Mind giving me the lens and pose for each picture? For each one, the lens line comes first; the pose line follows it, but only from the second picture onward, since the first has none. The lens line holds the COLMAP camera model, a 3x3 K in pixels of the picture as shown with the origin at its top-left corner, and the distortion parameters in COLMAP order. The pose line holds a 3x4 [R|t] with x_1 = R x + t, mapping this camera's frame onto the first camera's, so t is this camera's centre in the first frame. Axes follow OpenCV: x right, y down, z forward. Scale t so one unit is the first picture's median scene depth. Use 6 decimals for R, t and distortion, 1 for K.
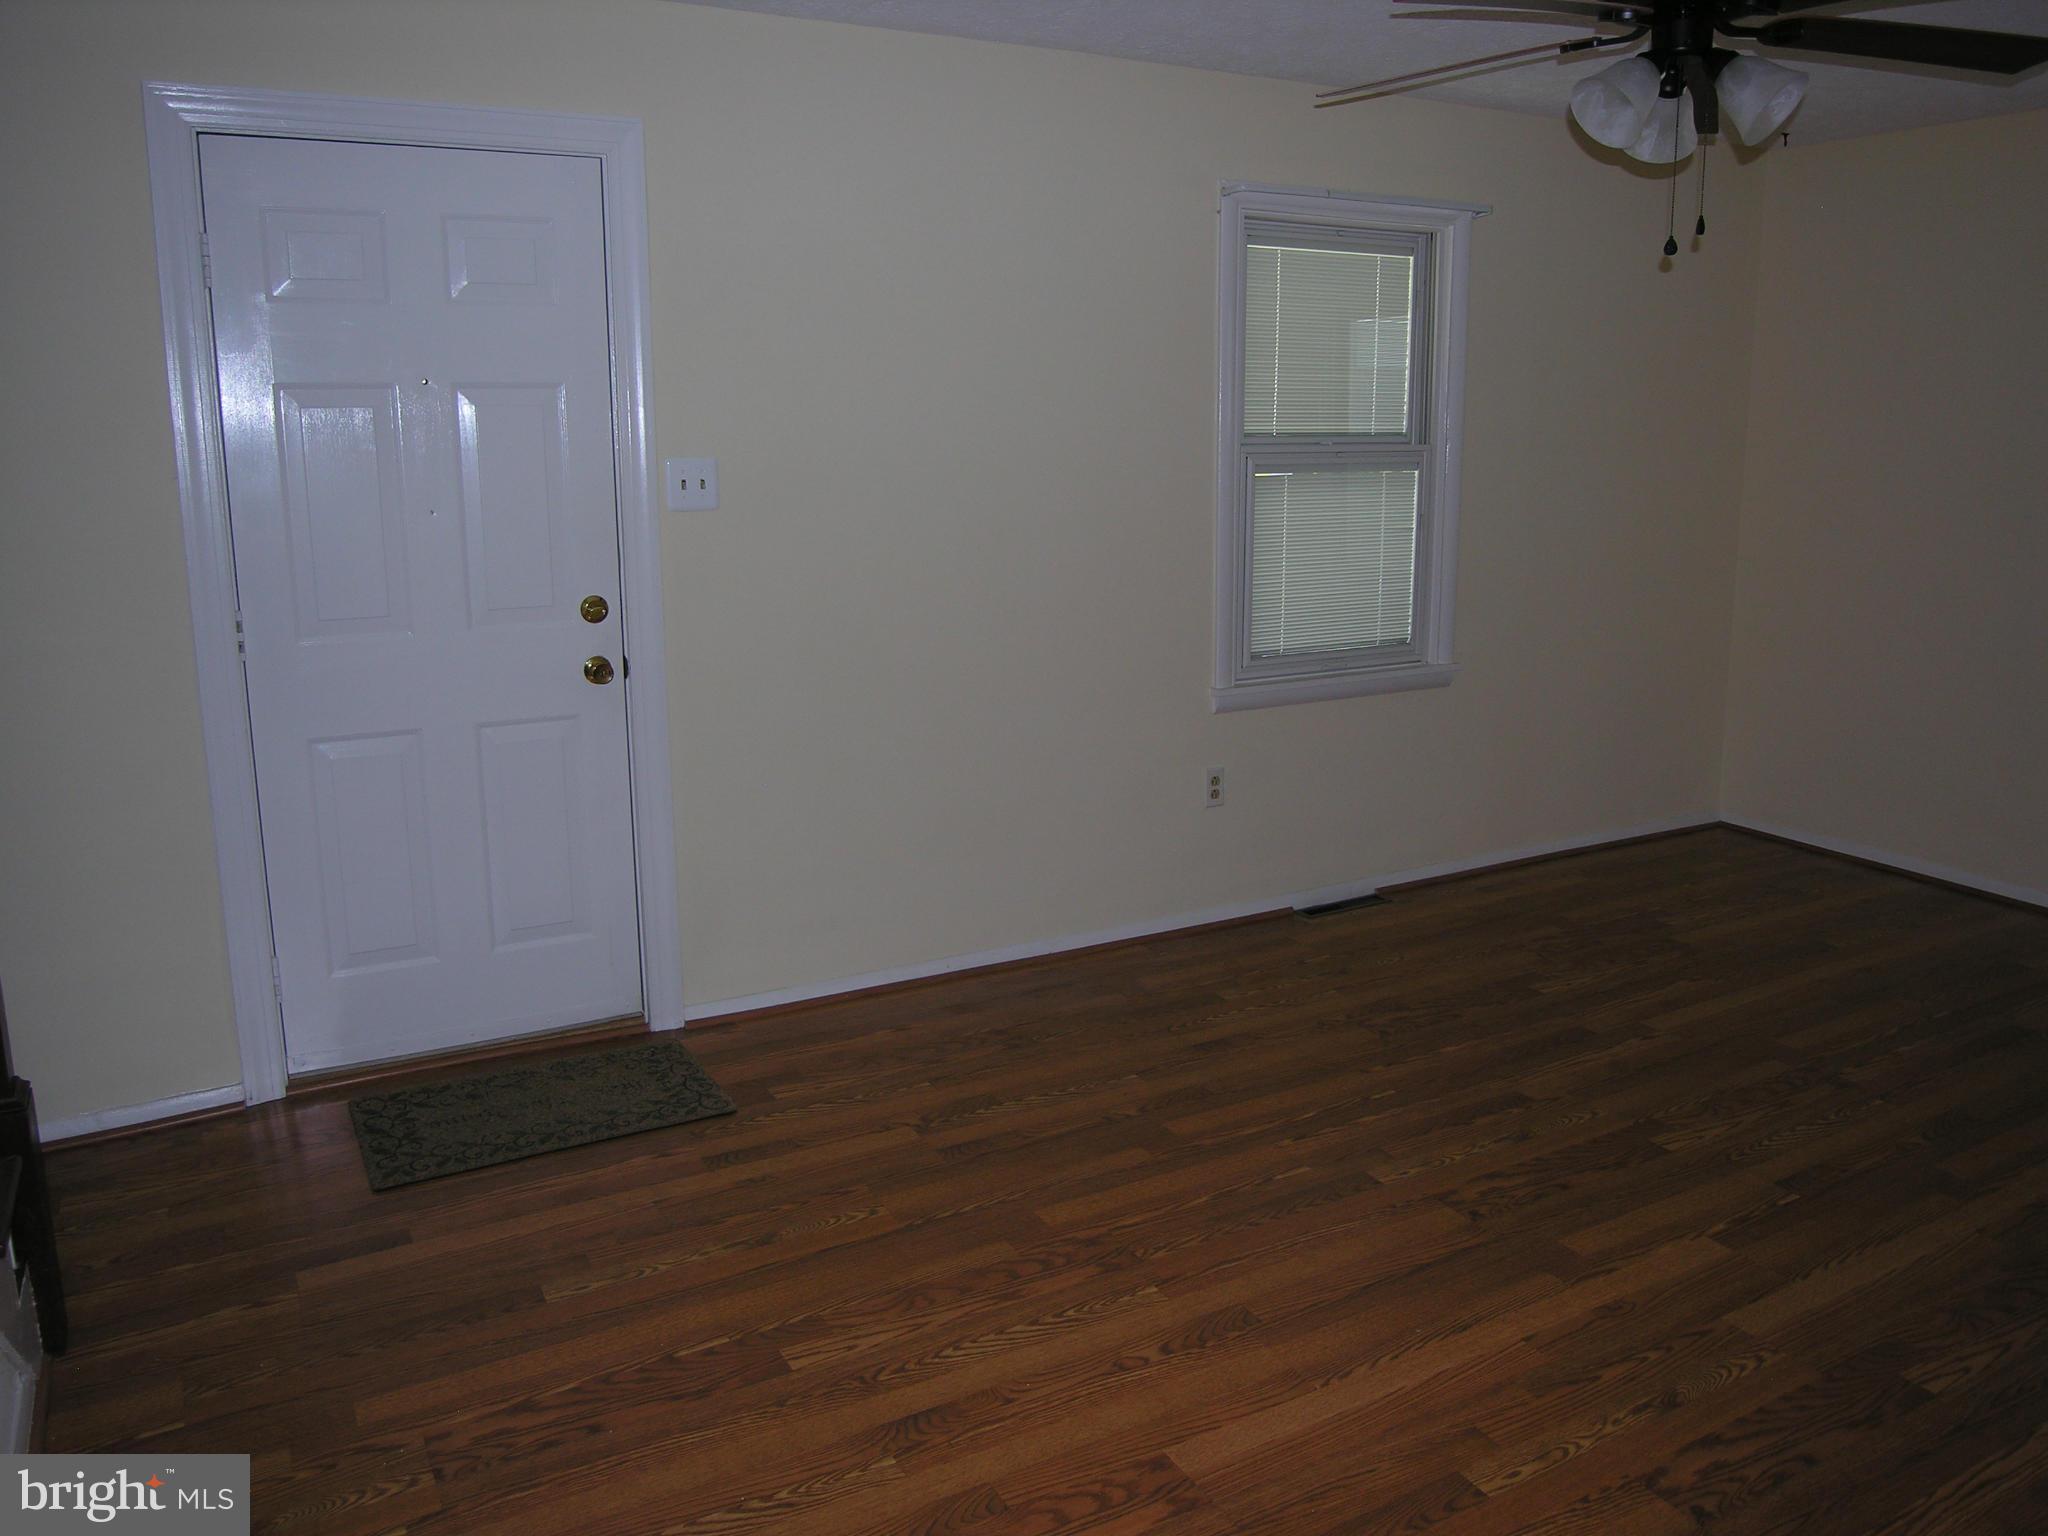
lens RADIAL K [[1525.8, 0, 1041.0], [0, 1525.8, 707.6], [0, 0, 1]] dist [-0.057158, -0.000677]
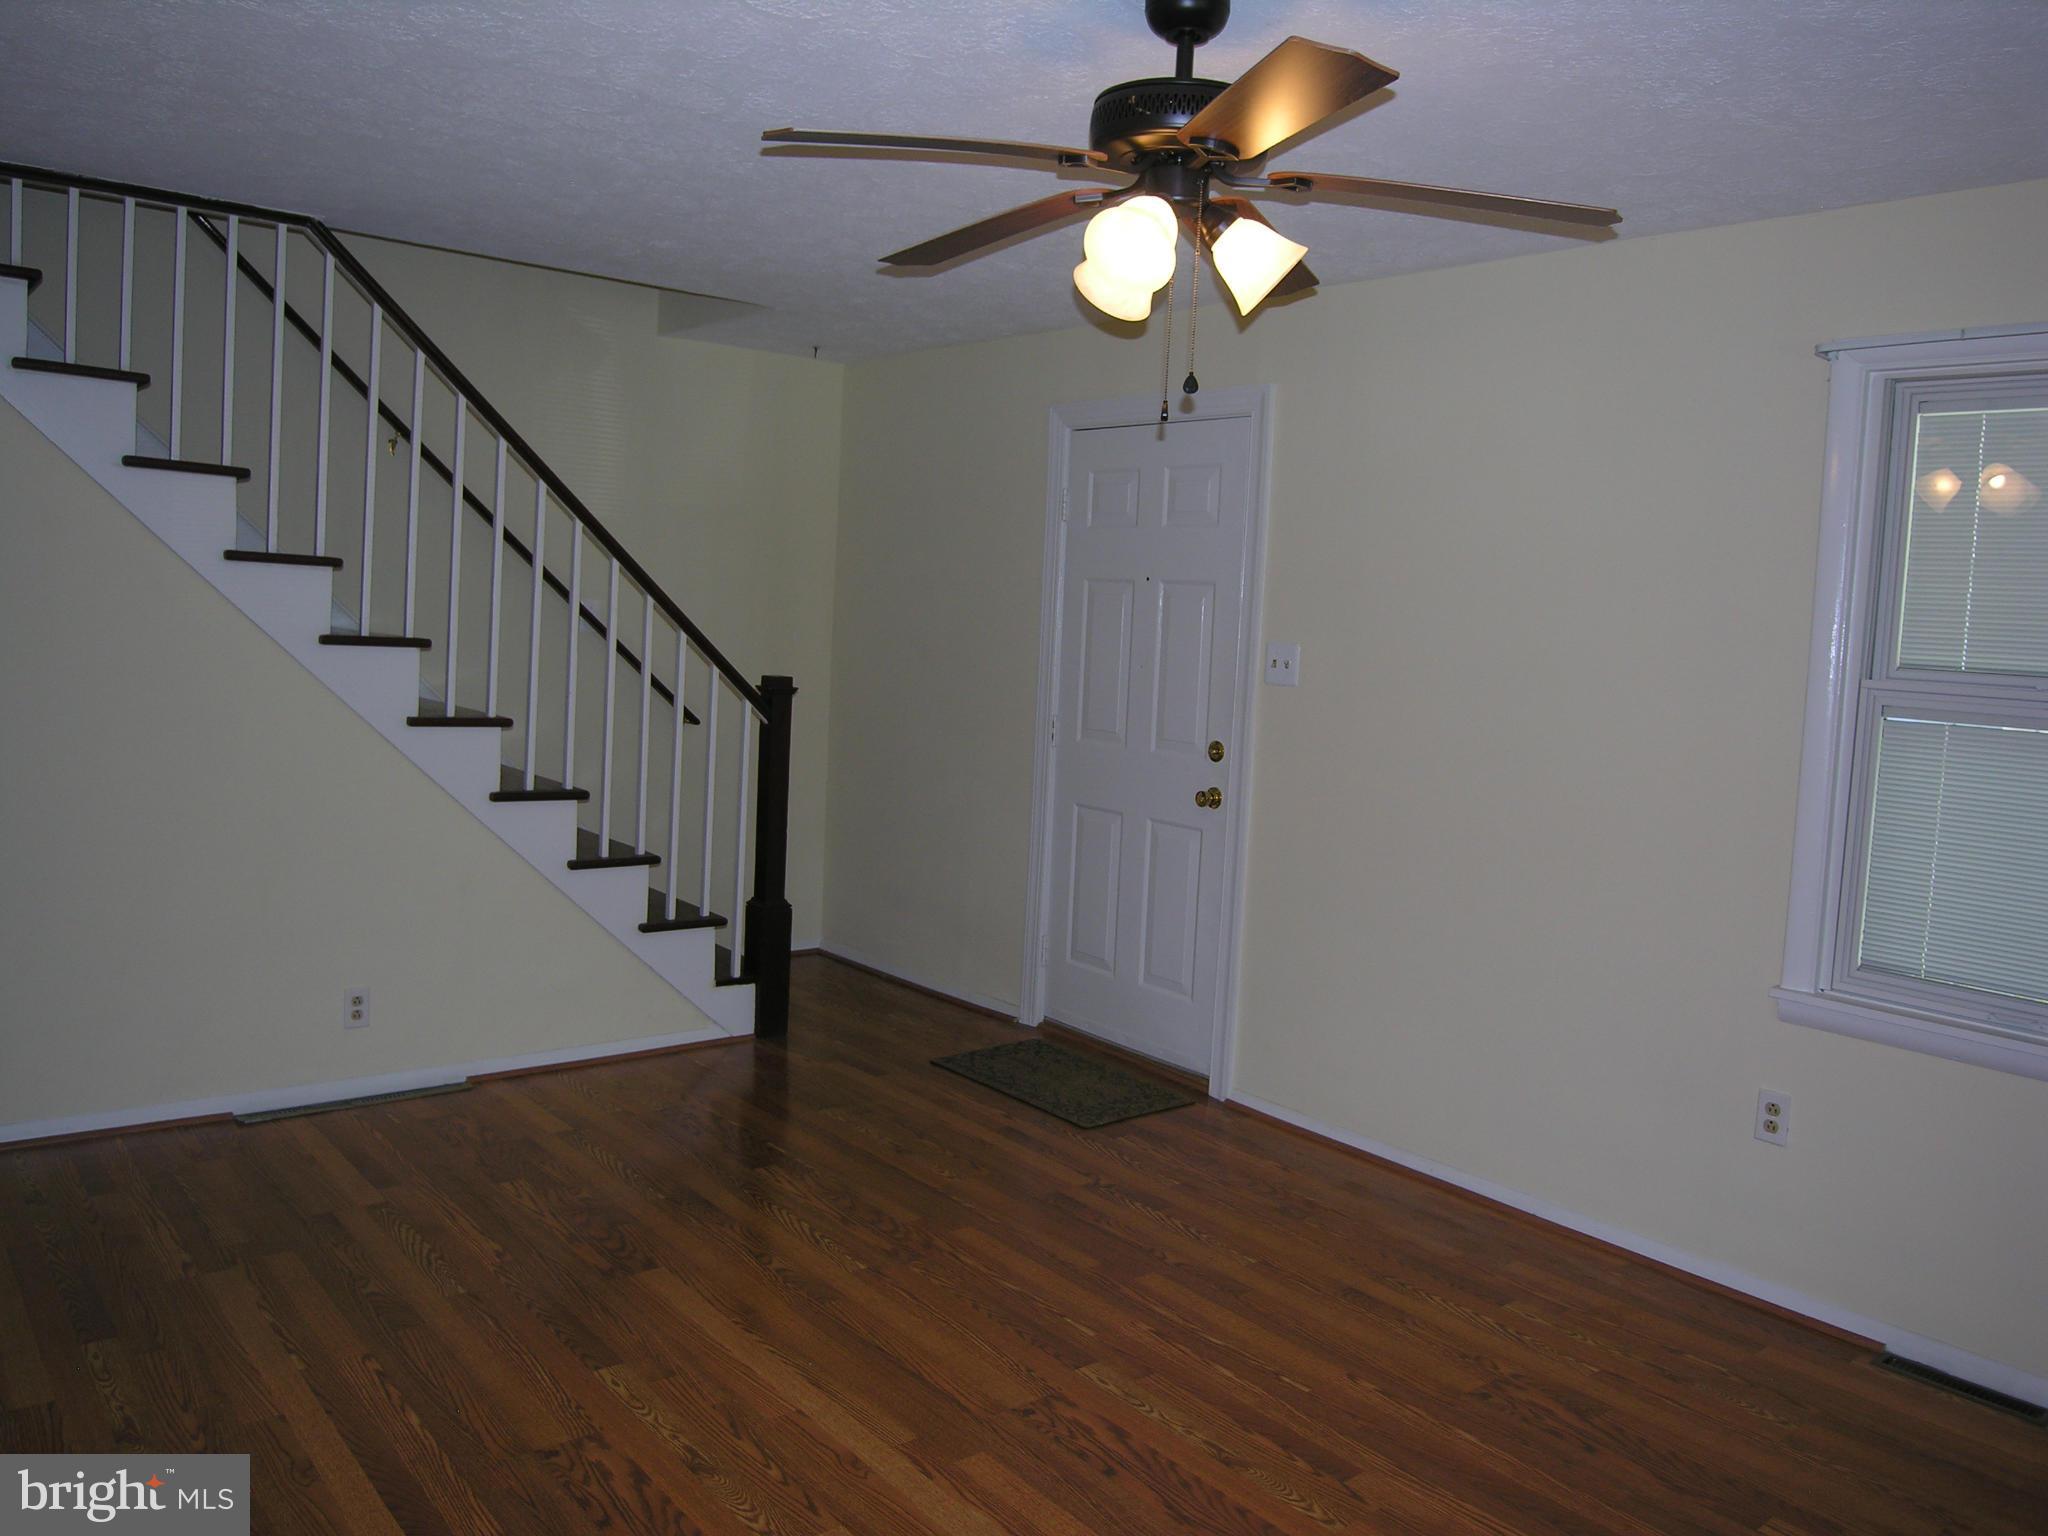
lens RADIAL K [[1525.8, 0, 1018.7], [0, 1525.8, 707.4], [0, 0, 1]] dist [-0.057158, -0.000677]
pose [[0.180114, 0.077447, -0.980592, 0.995616], [-0.231662, 0.972194, 0.034232, -0.111060], [0.955977, 0.221000, 0.193047, 0.591144]]
